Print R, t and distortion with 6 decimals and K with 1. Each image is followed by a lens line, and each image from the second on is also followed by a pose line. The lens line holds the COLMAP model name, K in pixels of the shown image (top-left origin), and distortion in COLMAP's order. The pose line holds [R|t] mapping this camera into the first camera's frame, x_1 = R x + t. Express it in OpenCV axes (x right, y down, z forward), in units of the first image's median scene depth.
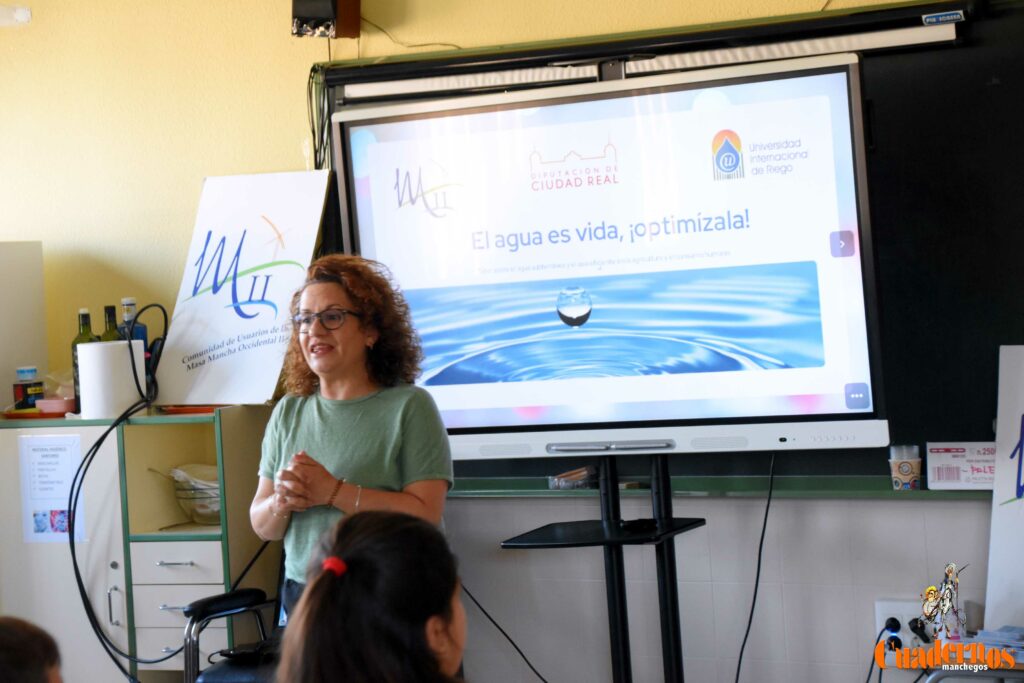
lens RADIAL K [[3005.1, 0, 481.8], [0, 3005.1, 348.2], [0, 0, 1]] dist [0.702142, 0.000000]
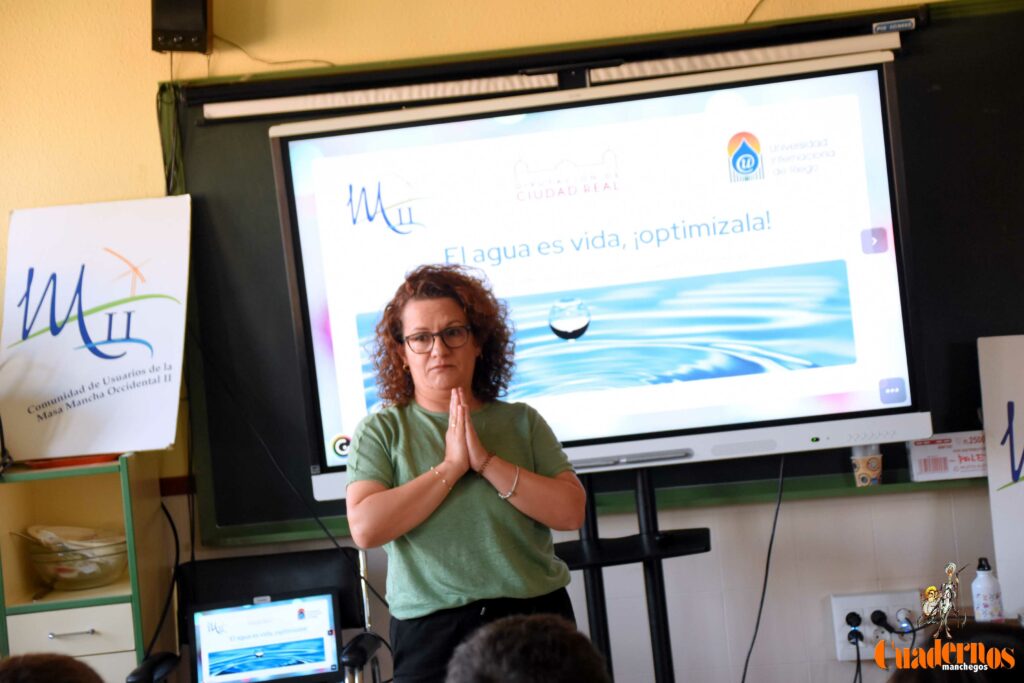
lens RADIAL K [[2619.2, 0, 505.4], [0, 2619.2, 340.5], [0, 0, 1]] dist [0.488582, 0.000000]
pose [[0.892981, -0.041712, 0.448157, -0.361519], [0.058932, 0.997960, -0.024540, 0.012301], [-0.446219, 0.048325, 0.893618, 0.252466]]
